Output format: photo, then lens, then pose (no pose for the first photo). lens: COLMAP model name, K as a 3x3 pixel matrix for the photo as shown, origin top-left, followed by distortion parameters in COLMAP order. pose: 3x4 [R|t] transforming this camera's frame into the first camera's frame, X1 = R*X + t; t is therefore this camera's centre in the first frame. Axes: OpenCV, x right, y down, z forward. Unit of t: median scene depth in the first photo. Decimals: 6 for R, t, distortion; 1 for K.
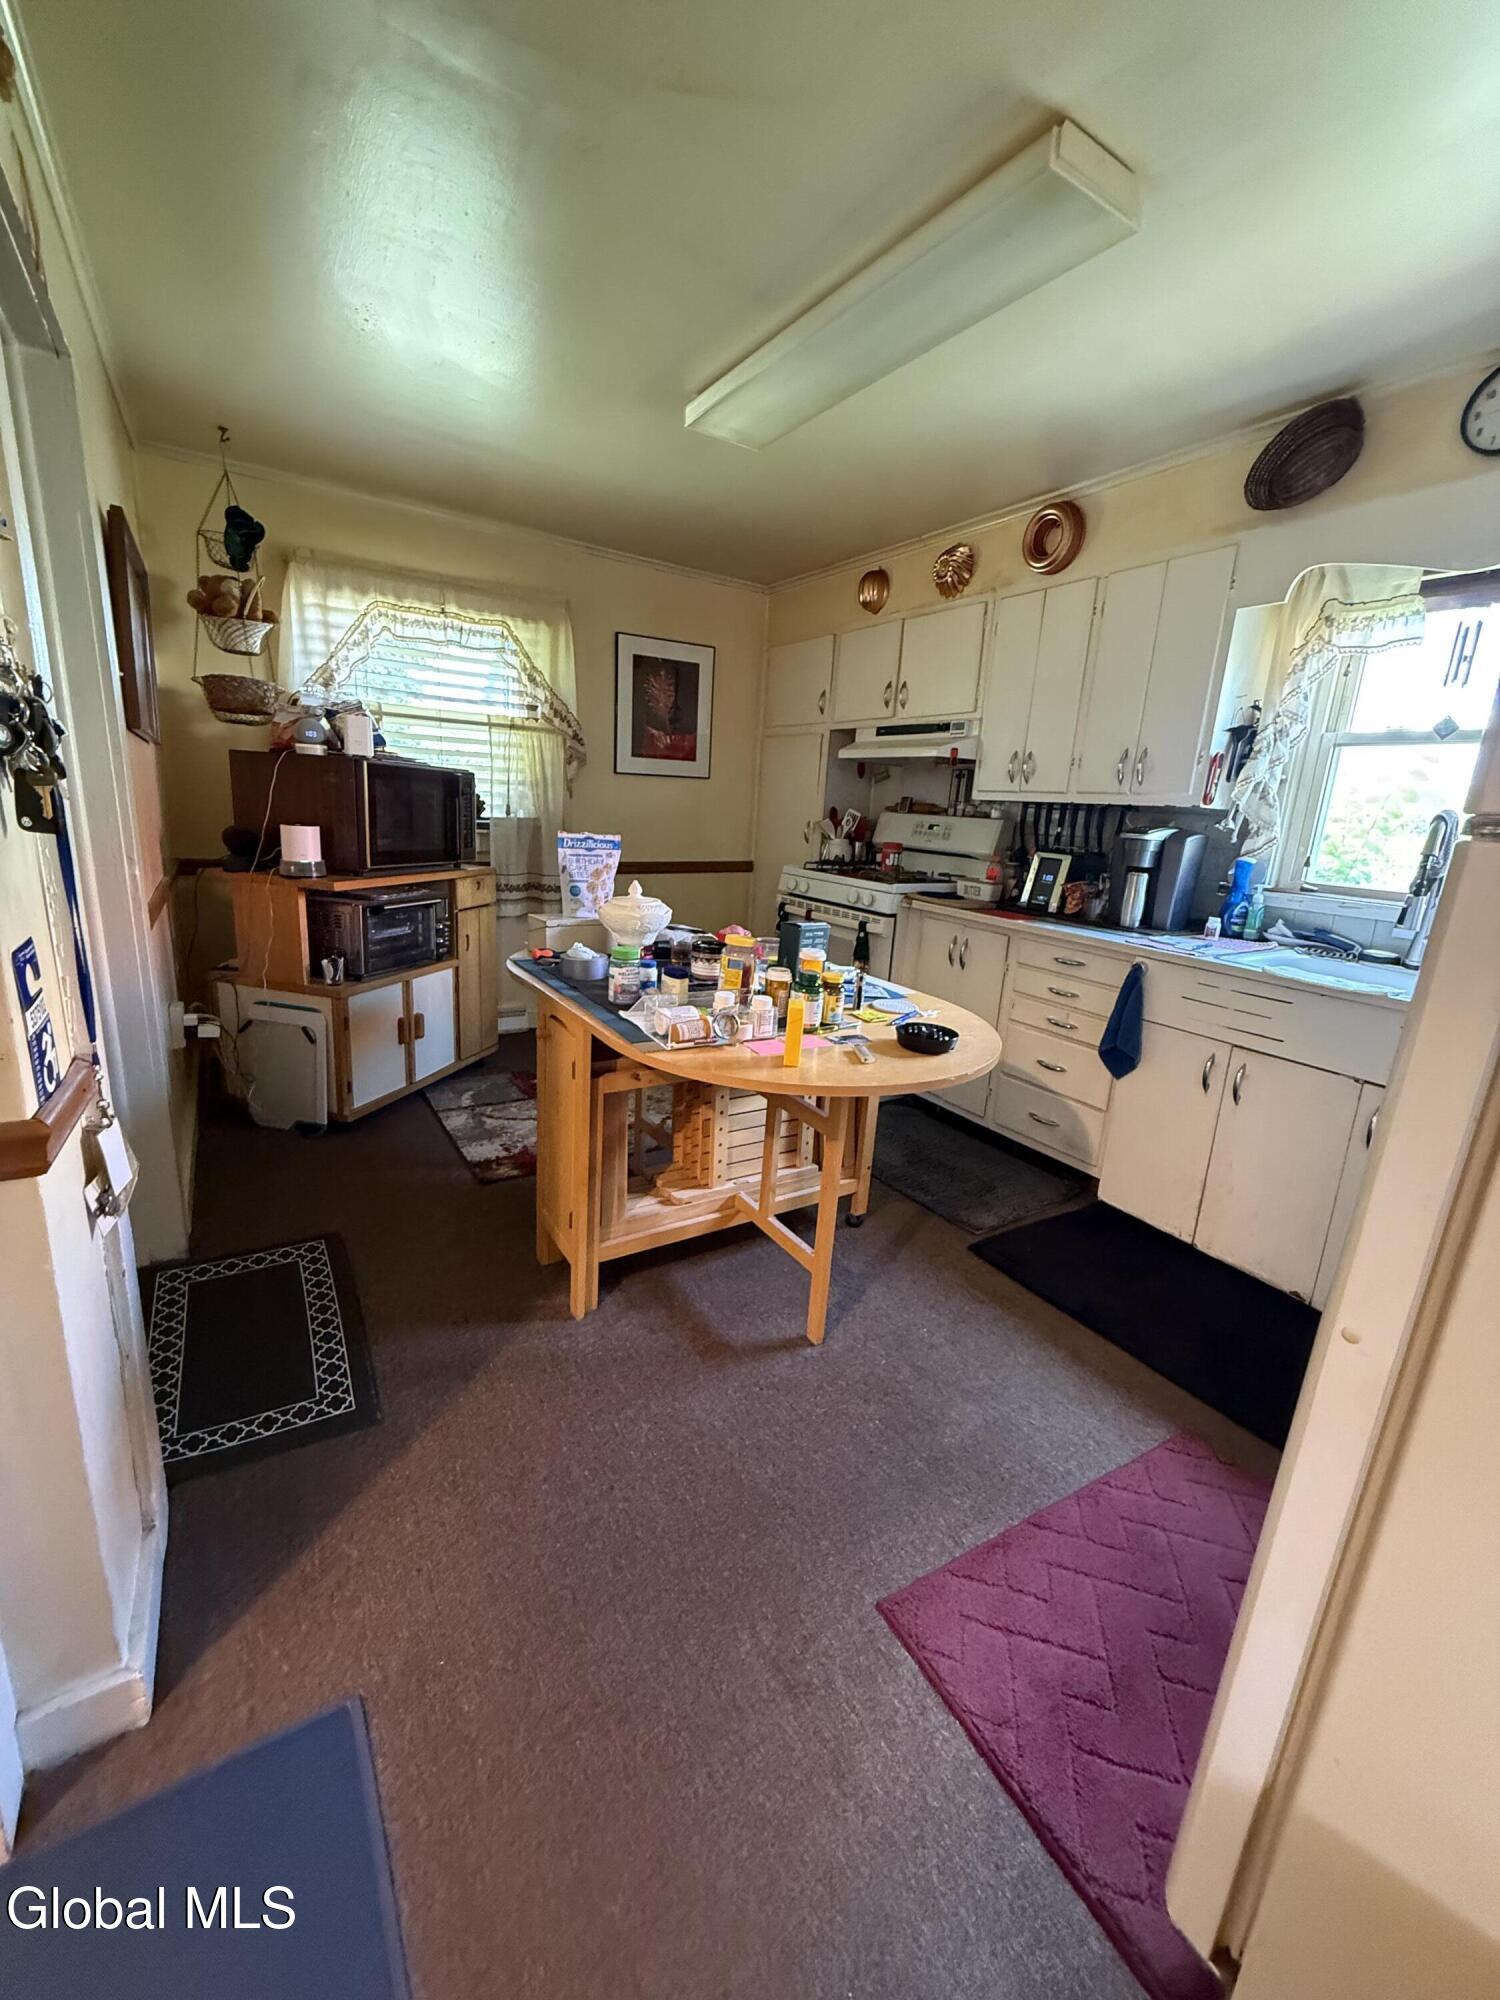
lens RADIAL K [[798.9, 0, 744.3], [0, 798.9, 998.0], [0, 0, 1]] dist [-0.000793, 0.001005]
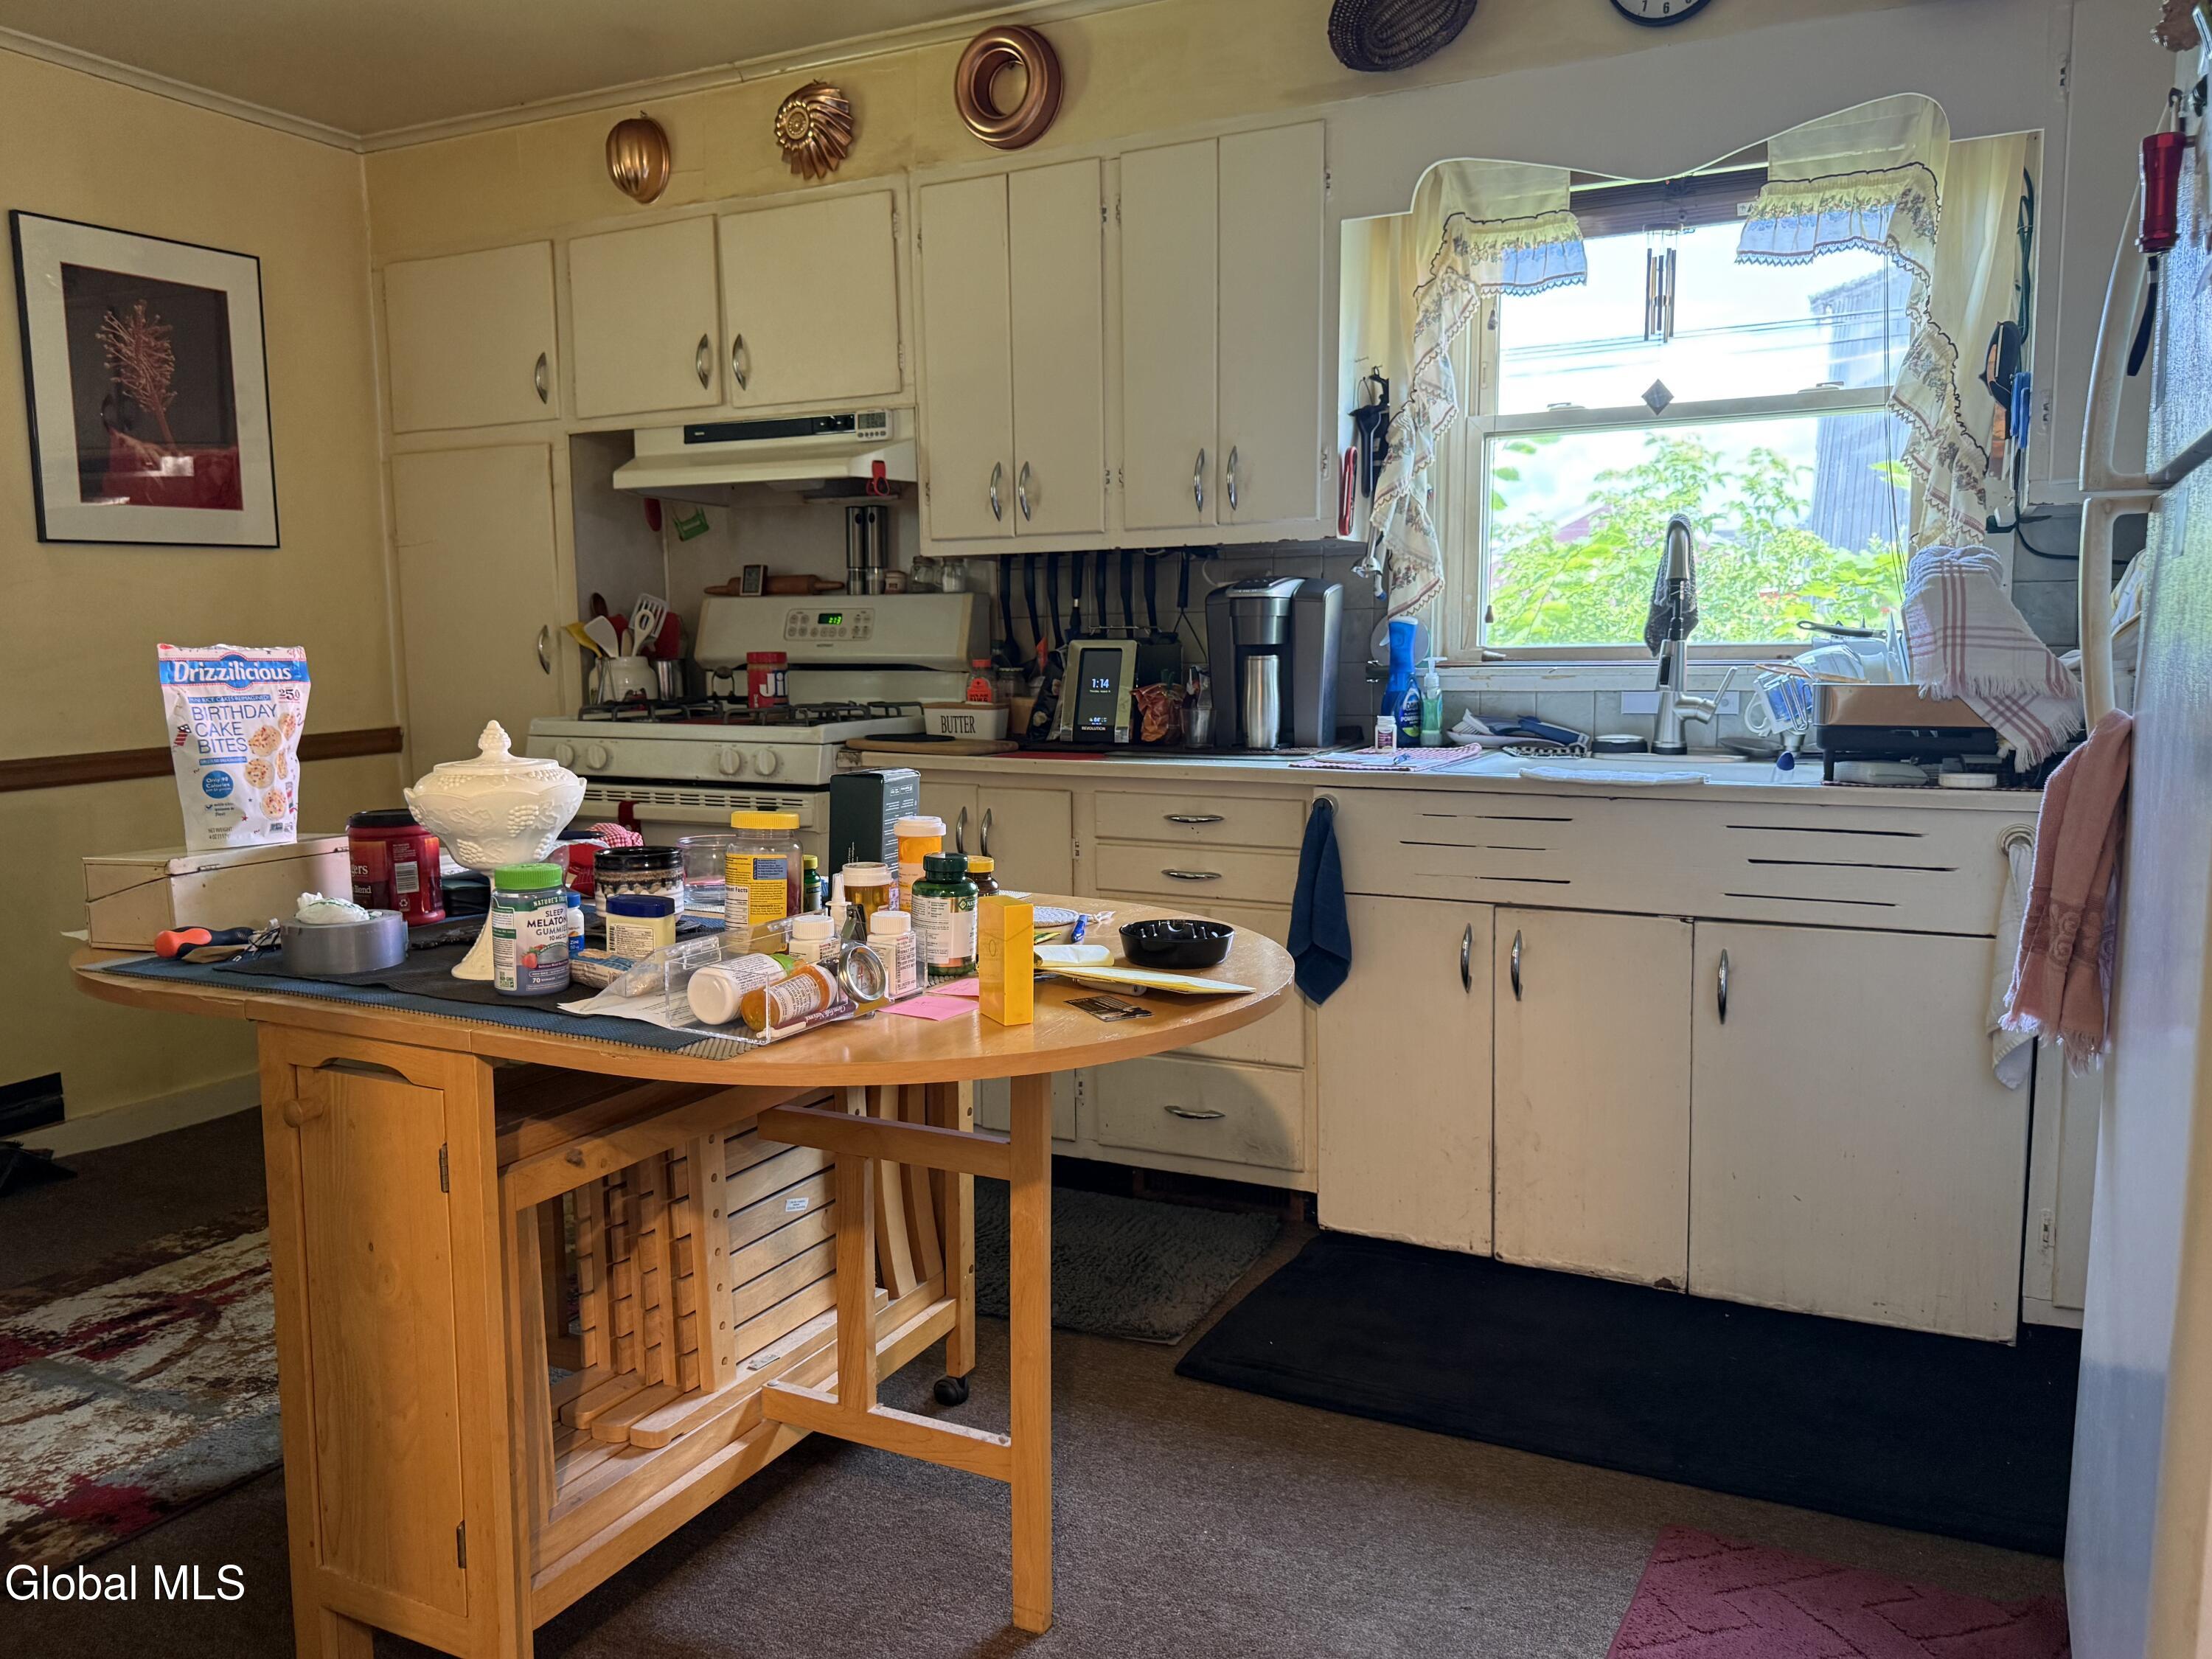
lens RADIAL K [[1639.0, 0, 1121.7], [0, 1639.0, 825.1], [0, 0, 1]] dist [0.066774, -0.057841]
pose [[0.858680, -0.127028, 0.496521, -0.210608], [0.179982, 0.981834, -0.060072, 0.019224], [-0.479870, 0.140947, 0.865944, 0.032242]]
